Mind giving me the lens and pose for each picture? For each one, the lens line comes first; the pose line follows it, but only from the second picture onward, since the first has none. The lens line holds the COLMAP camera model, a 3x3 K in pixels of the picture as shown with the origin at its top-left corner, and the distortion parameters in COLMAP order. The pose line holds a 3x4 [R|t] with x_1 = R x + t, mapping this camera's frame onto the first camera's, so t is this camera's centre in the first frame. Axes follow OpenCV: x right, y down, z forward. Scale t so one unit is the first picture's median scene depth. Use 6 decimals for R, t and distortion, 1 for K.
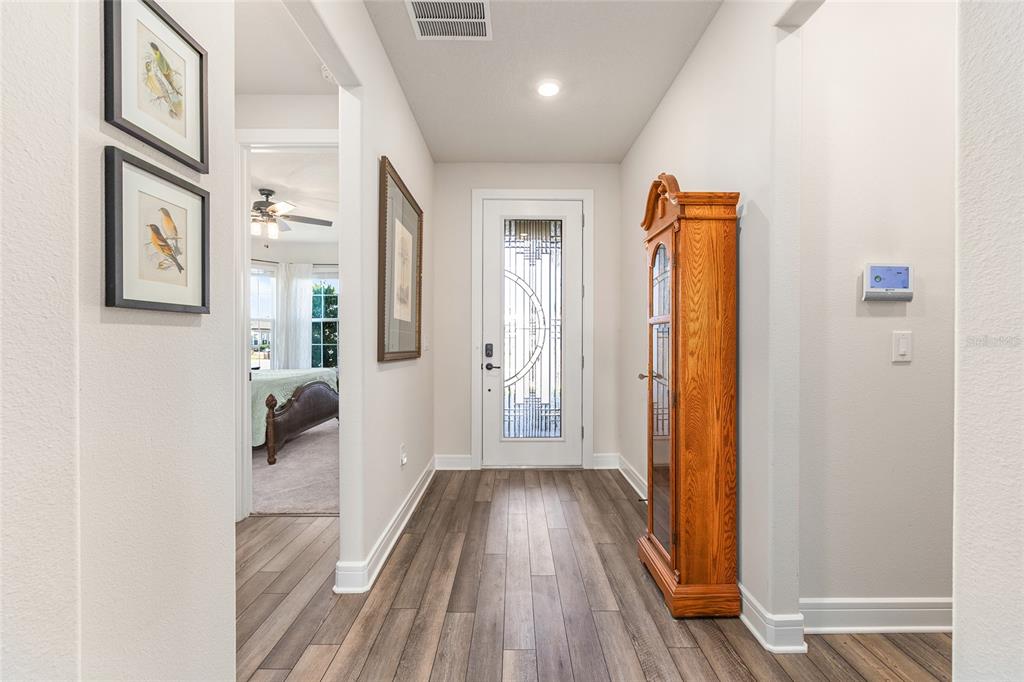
lens RADIAL K [[411.4, 0, 515.8], [0, 411.4, 339.1], [0, 0, 1]] dist [0.000048, 0.000071]
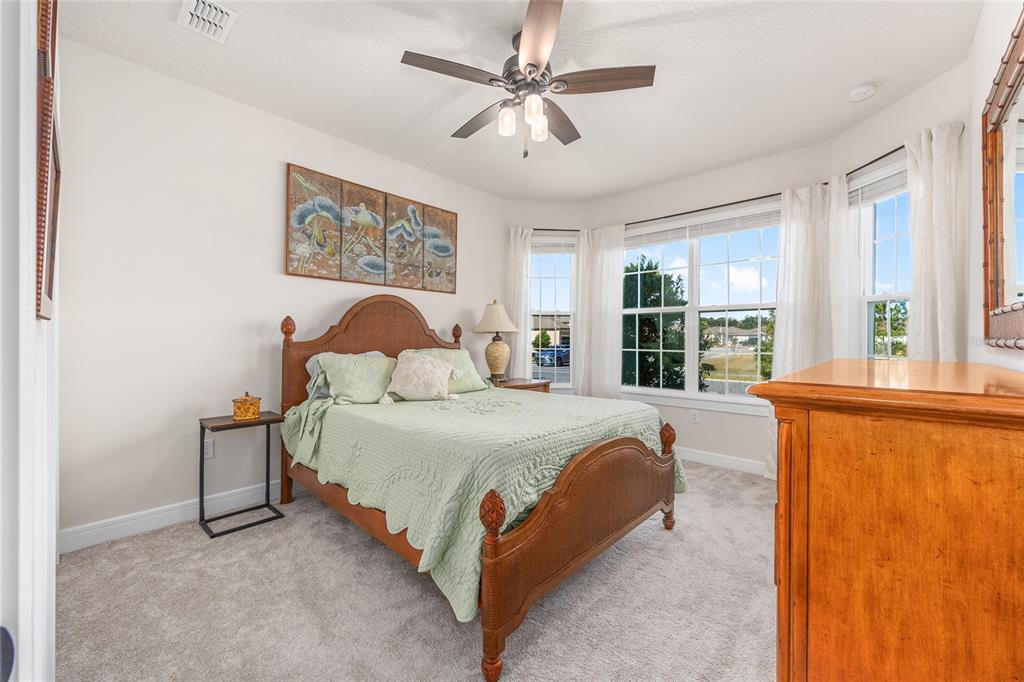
lens RADIAL K [[411.4, 0, 515.8], [0, 411.4, 339.1], [0, 0, 1]] dist [0.000048, 0.000071]
pose [[0.735863, 0.006103, -0.677103, -0.189121], [-0.009377, 0.999955, -0.001178, -0.001272], [0.677066, 0.007216, 0.735887, 0.428132]]
